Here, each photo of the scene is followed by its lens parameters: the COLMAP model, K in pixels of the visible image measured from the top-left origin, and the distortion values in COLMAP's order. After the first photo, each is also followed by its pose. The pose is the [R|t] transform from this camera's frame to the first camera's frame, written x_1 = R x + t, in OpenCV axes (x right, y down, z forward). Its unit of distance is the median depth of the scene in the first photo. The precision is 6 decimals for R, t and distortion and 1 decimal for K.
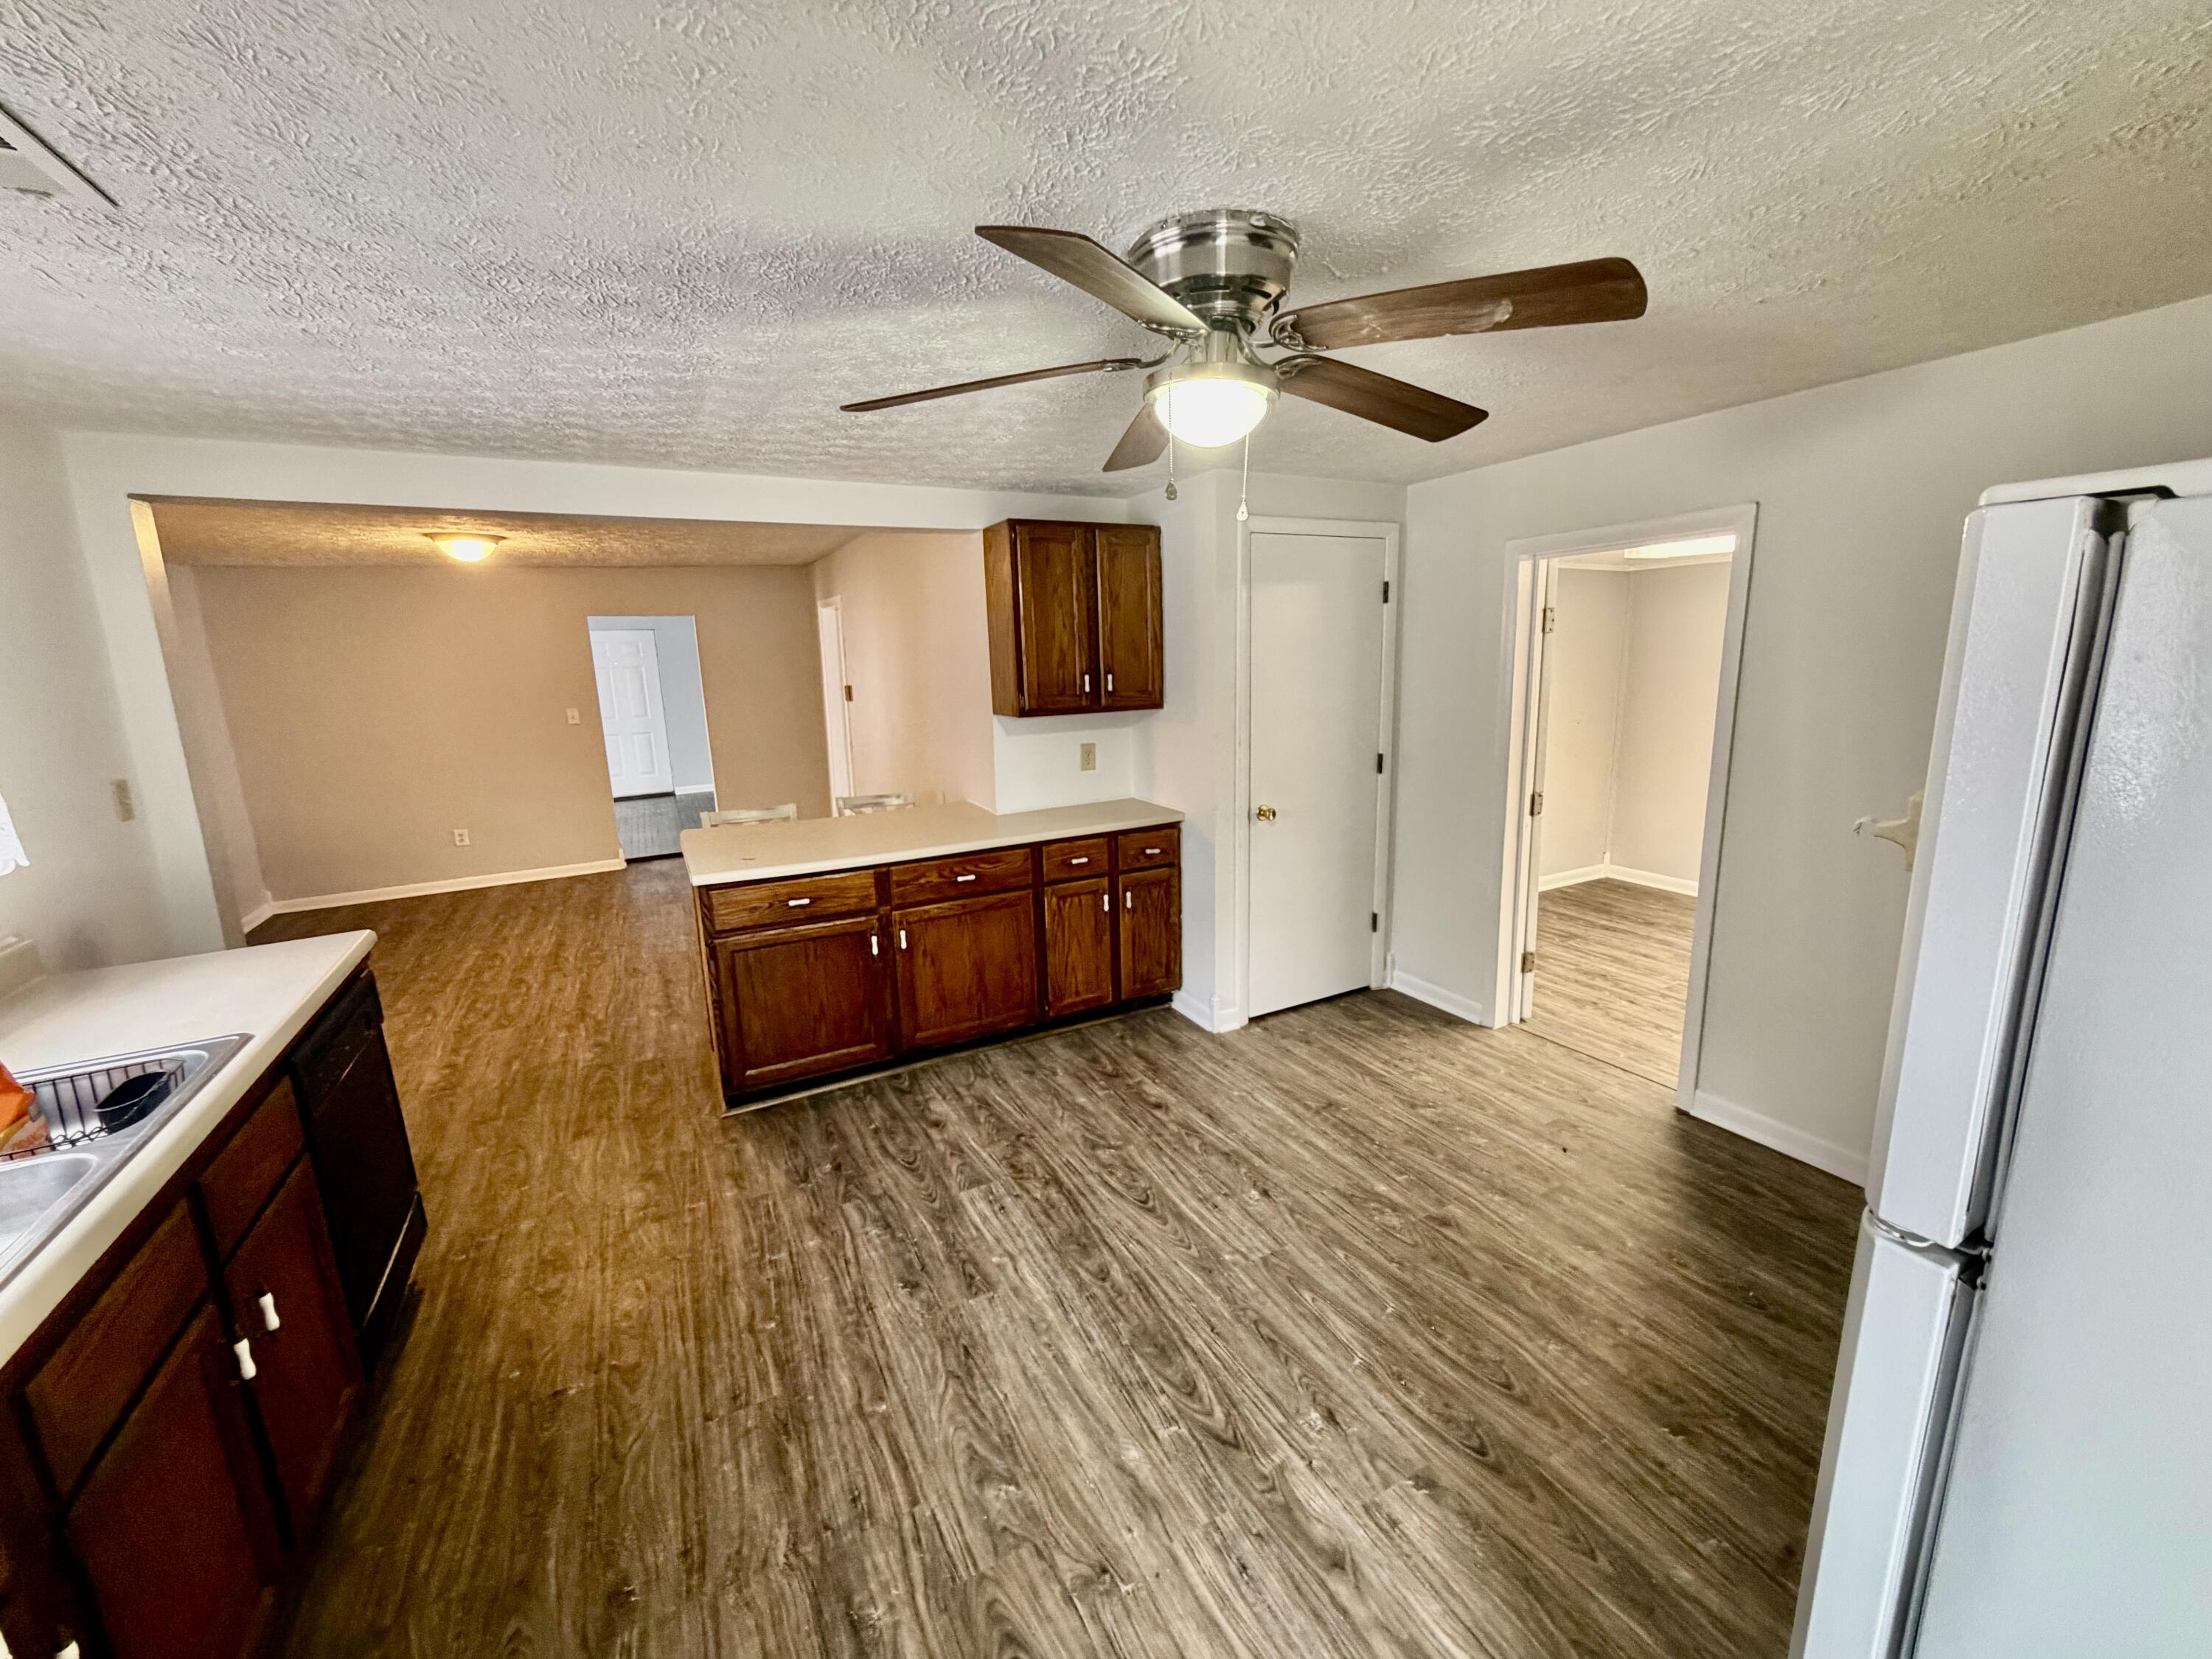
lens RADIAL K [[878.1, 0, 1121.8], [0, 878.1, 830.3], [0, 0, 1]] dist [-0.001075, 0.000247]
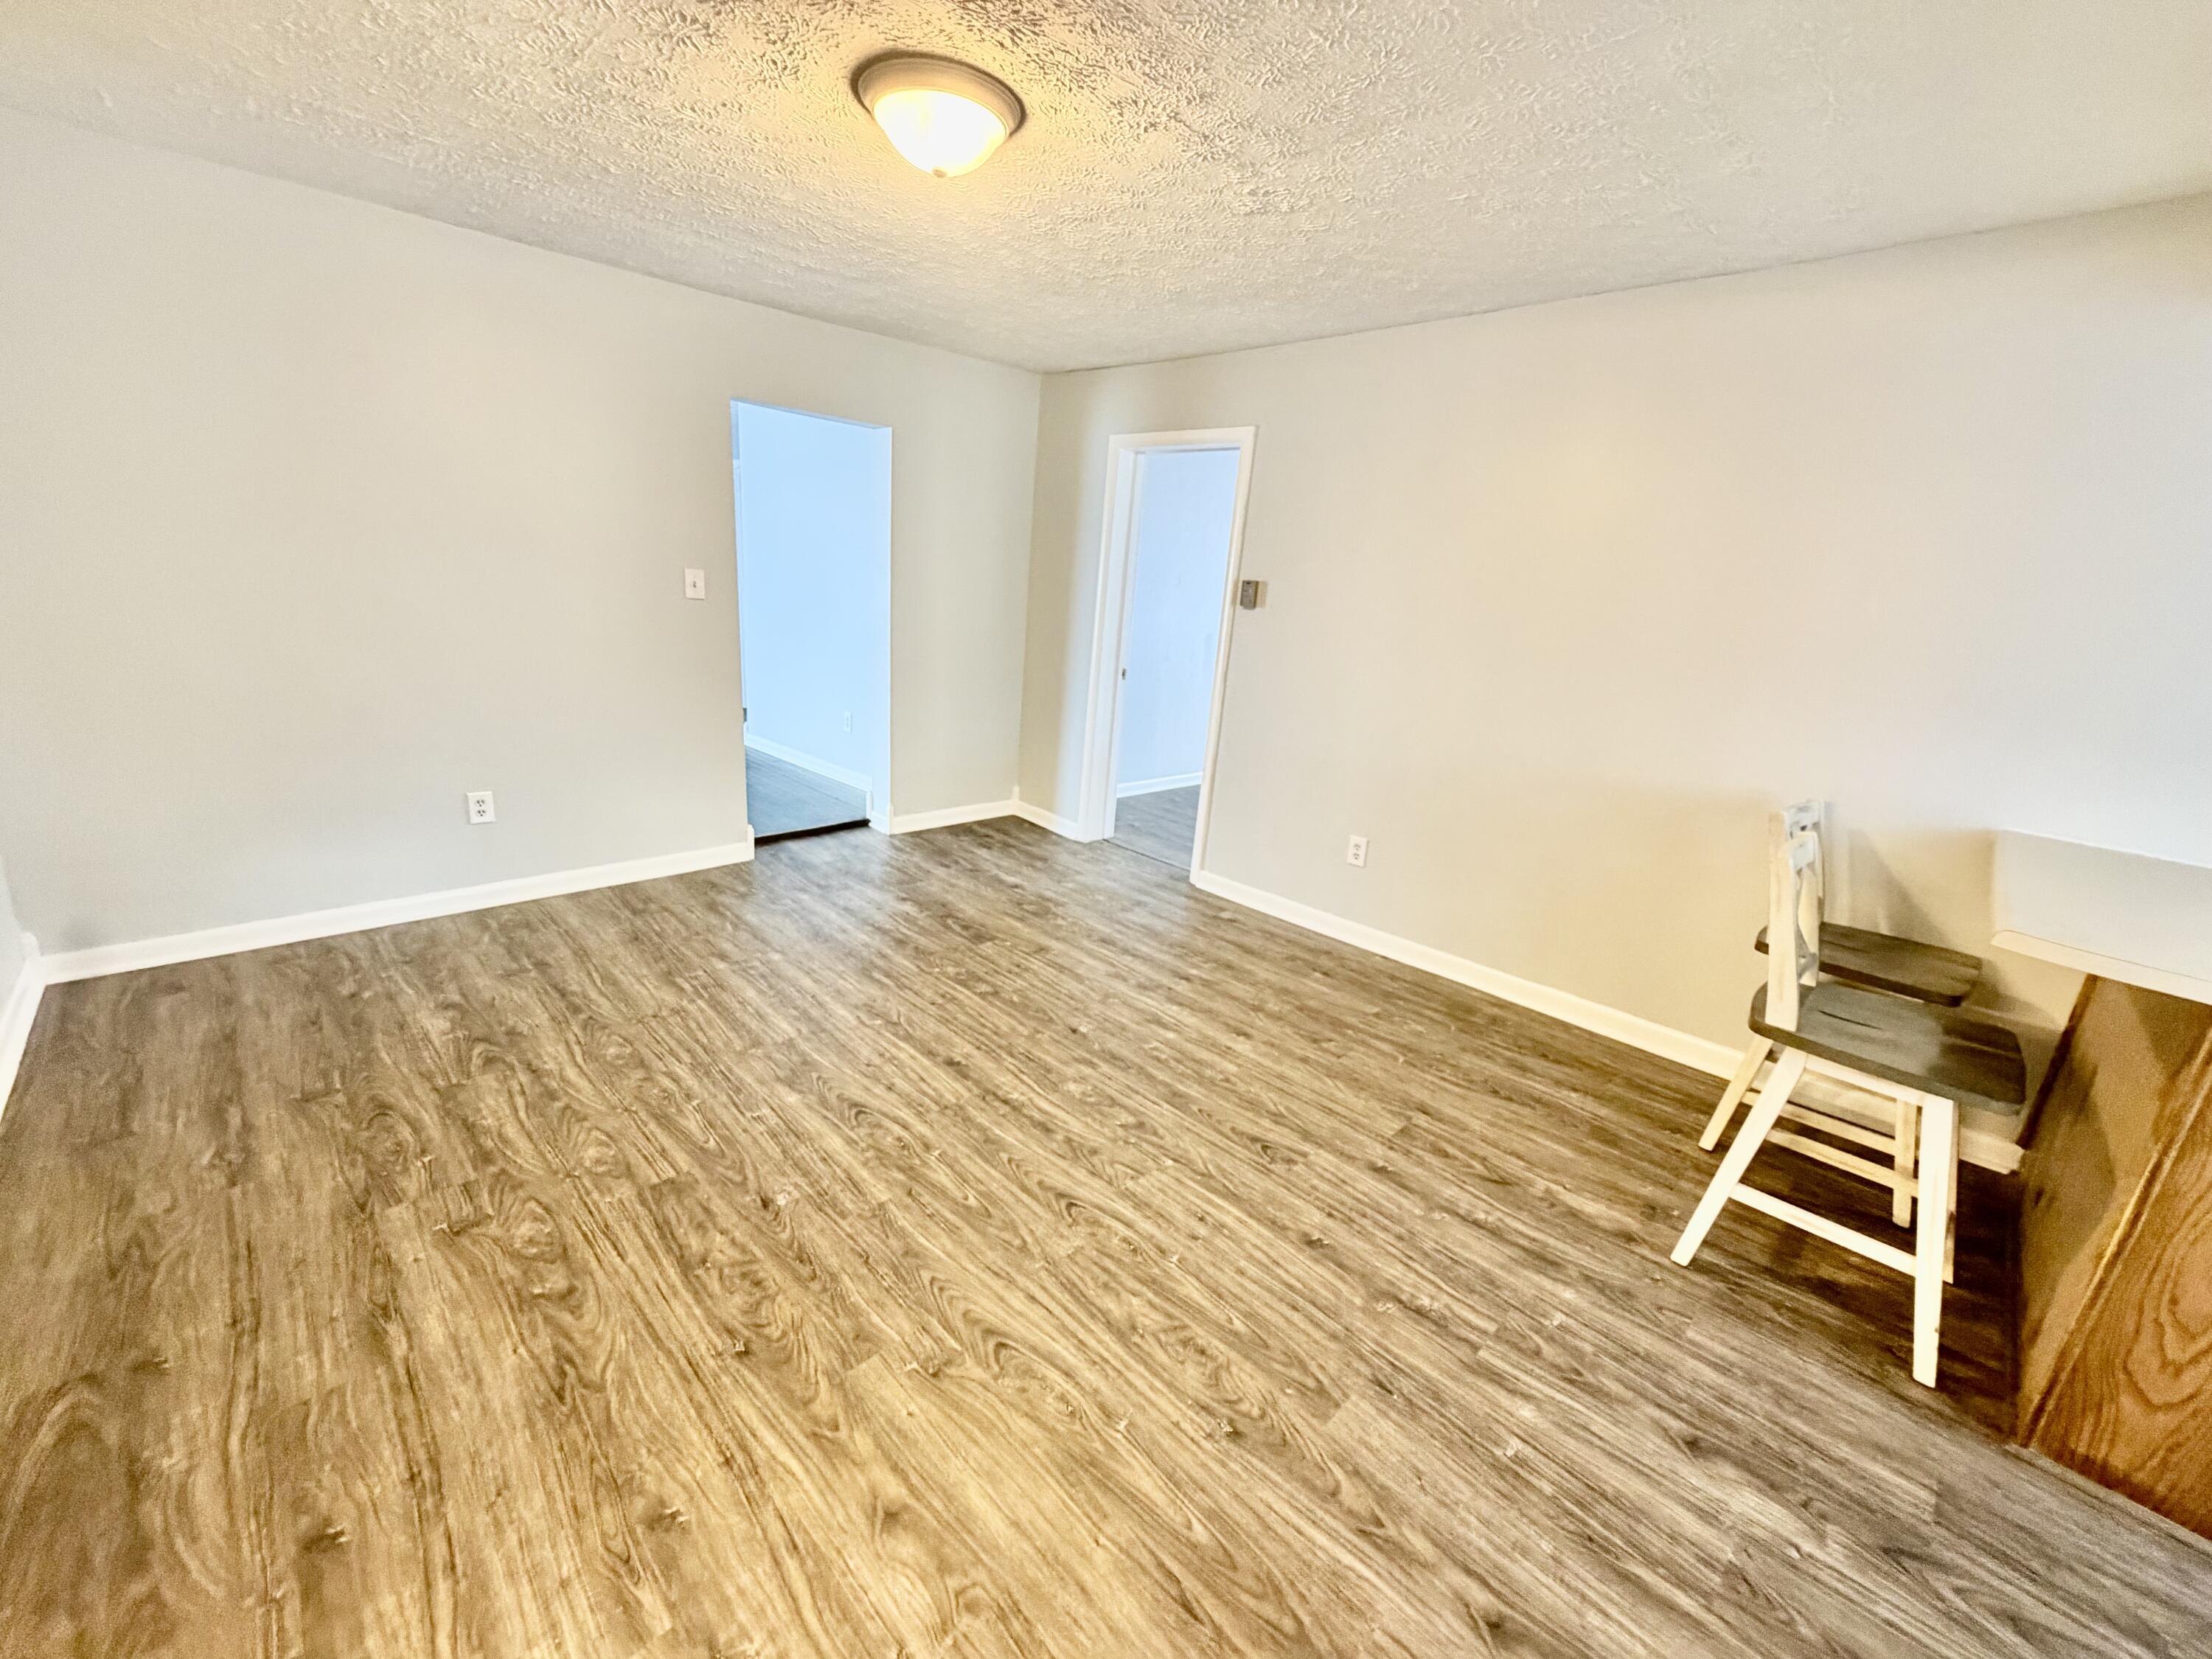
lens RADIAL K [[882.2, 0, 1116.9], [0, 882.2, 828.2], [0, 0, 1]] dist [0.000003, 0.000053]
pose [[0.954118, 0.019739, 0.298778, -0.772427], [-0.043799, 0.996293, 0.074046, -0.045449], [-0.296209, -0.083735, 0.951446, 0.568188]]
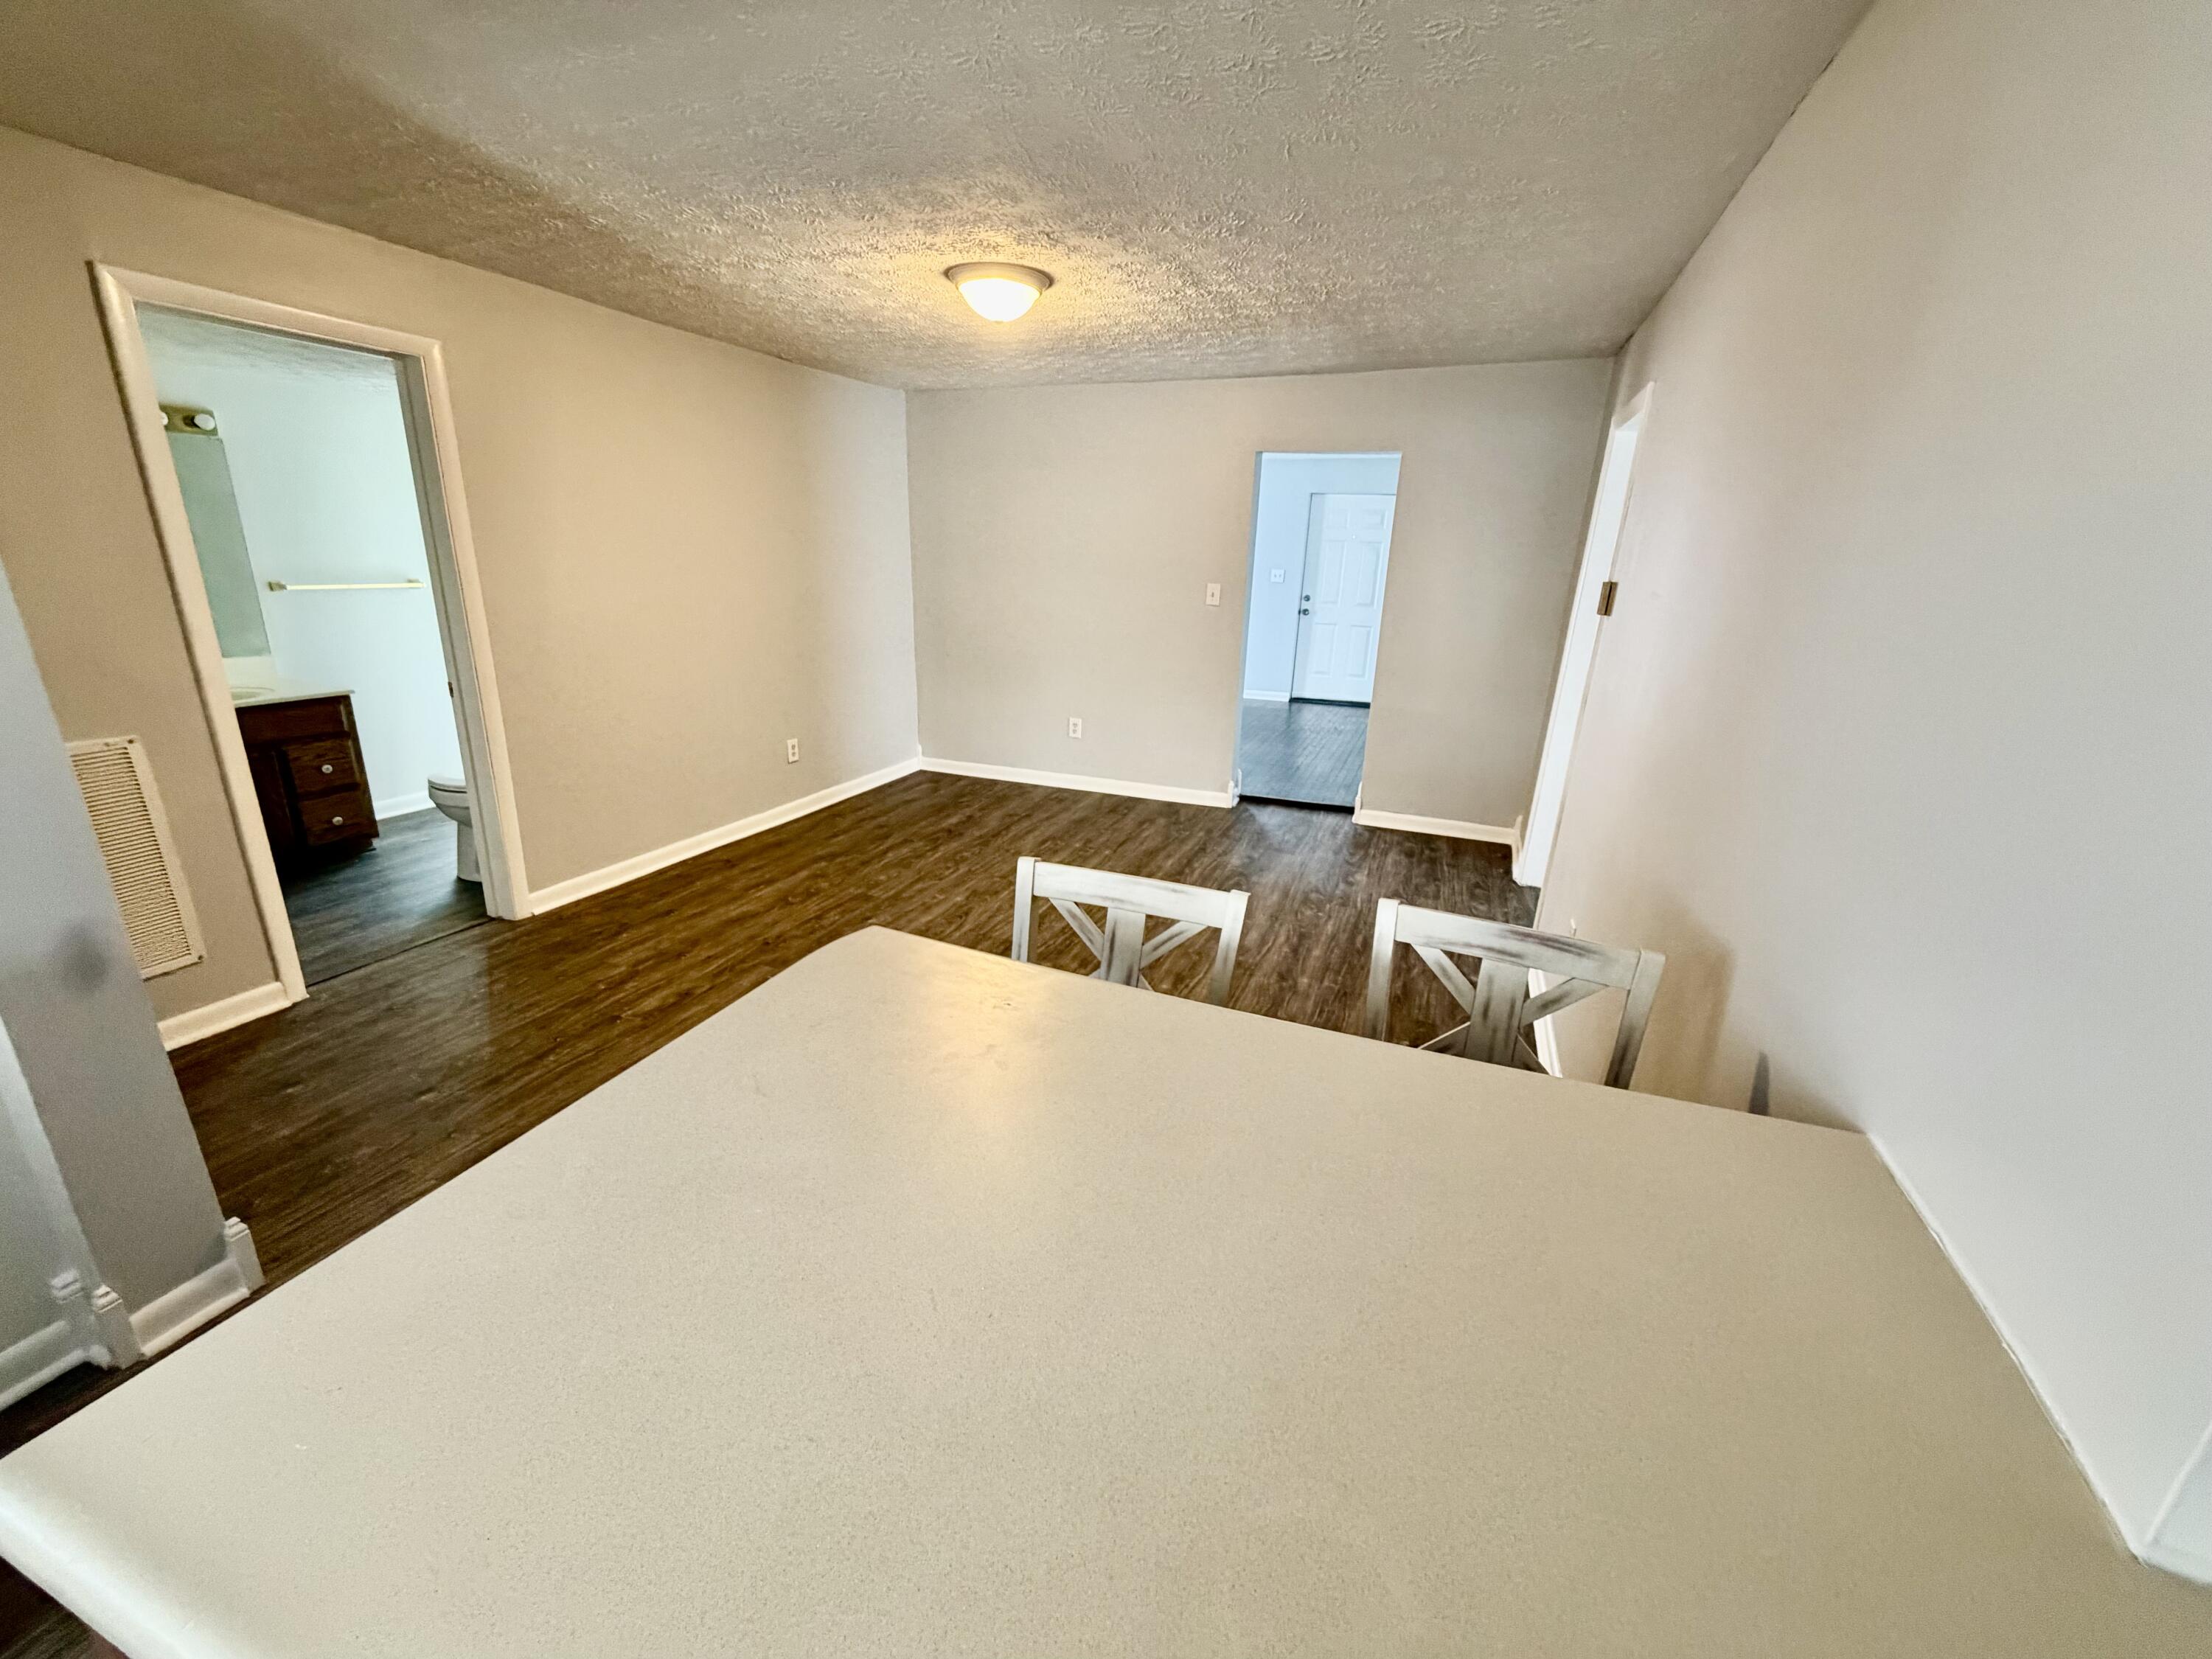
lens RADIAL K [[882.2, 0, 1116.9], [0, 882.2, 828.2], [0, 0, 1]] dist [0.000003, 0.000053]
pose [[0.651083, 0.281150, -0.705014, -0.146437], [-0.203828, 0.959511, 0.194404, -0.099207], [0.731126, 0.017128, 0.682028, 0.633322]]
